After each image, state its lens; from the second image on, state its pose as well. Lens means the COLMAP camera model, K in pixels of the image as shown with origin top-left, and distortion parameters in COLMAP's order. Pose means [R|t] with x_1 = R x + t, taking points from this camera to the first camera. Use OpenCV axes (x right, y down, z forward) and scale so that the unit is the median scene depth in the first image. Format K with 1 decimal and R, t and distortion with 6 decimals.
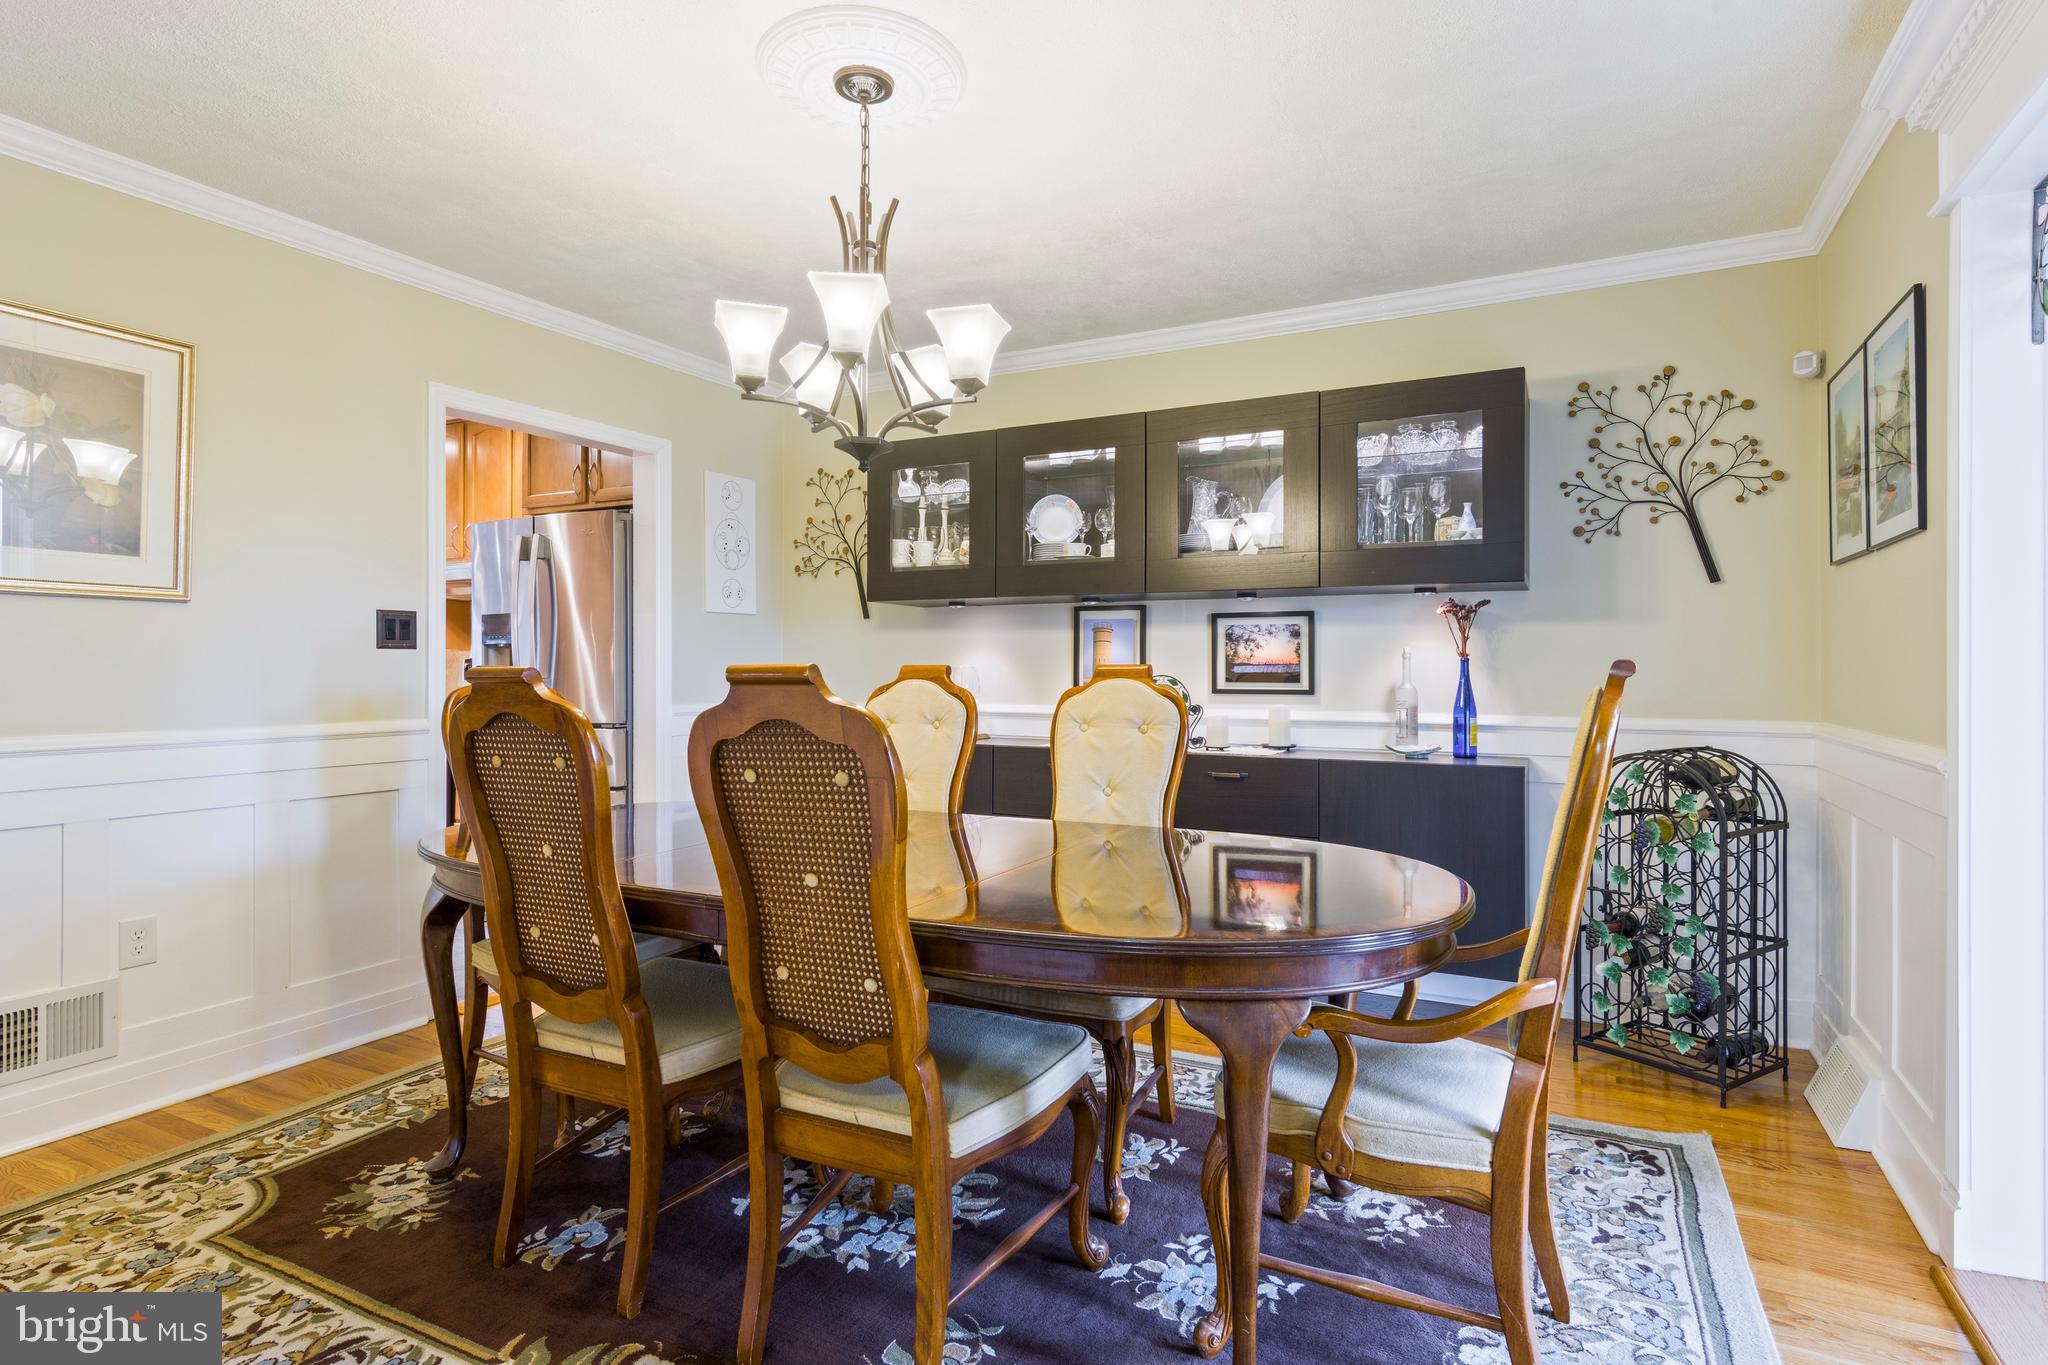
lens RADIAL K [[1041.1, 0, 1027.8], [0, 1041.1, 669.7], [0, 0, 1]] dist [-0.000356, 0.000676]
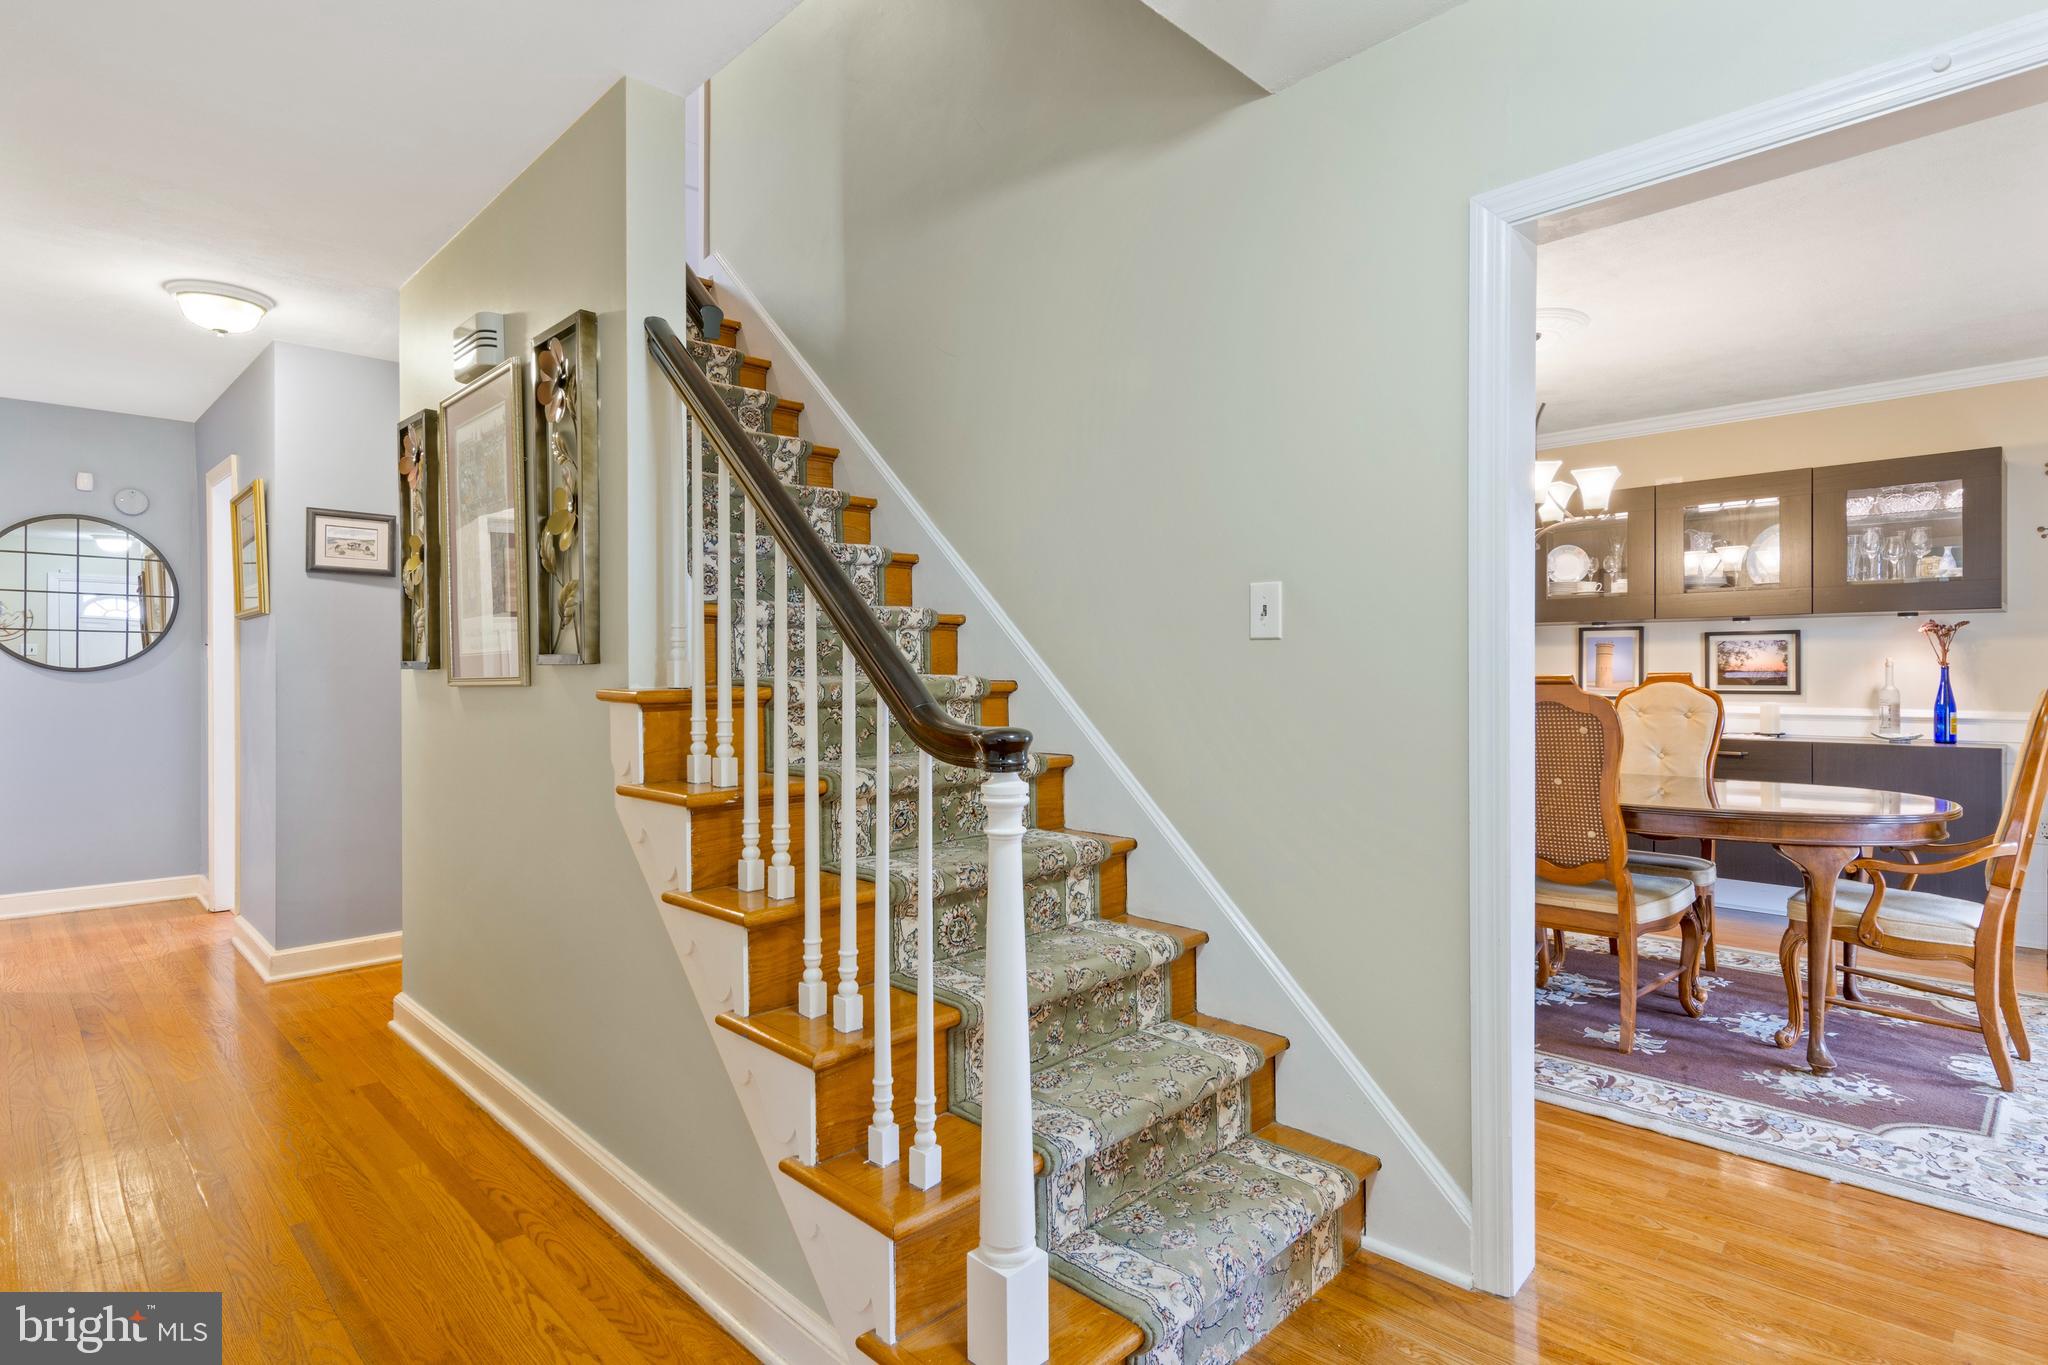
lens RADIAL K [[1041.1, 0, 1017.8], [0, 1041.1, 684.5], [0, 0, 1]] dist [-0.000356, 0.000676]
pose [[0.950996, 0.000534, -0.309202, -0.270510], [0.002261, 0.999960, 0.008679, -0.002190], [0.309194, -0.008953, 0.950957, -0.576328]]
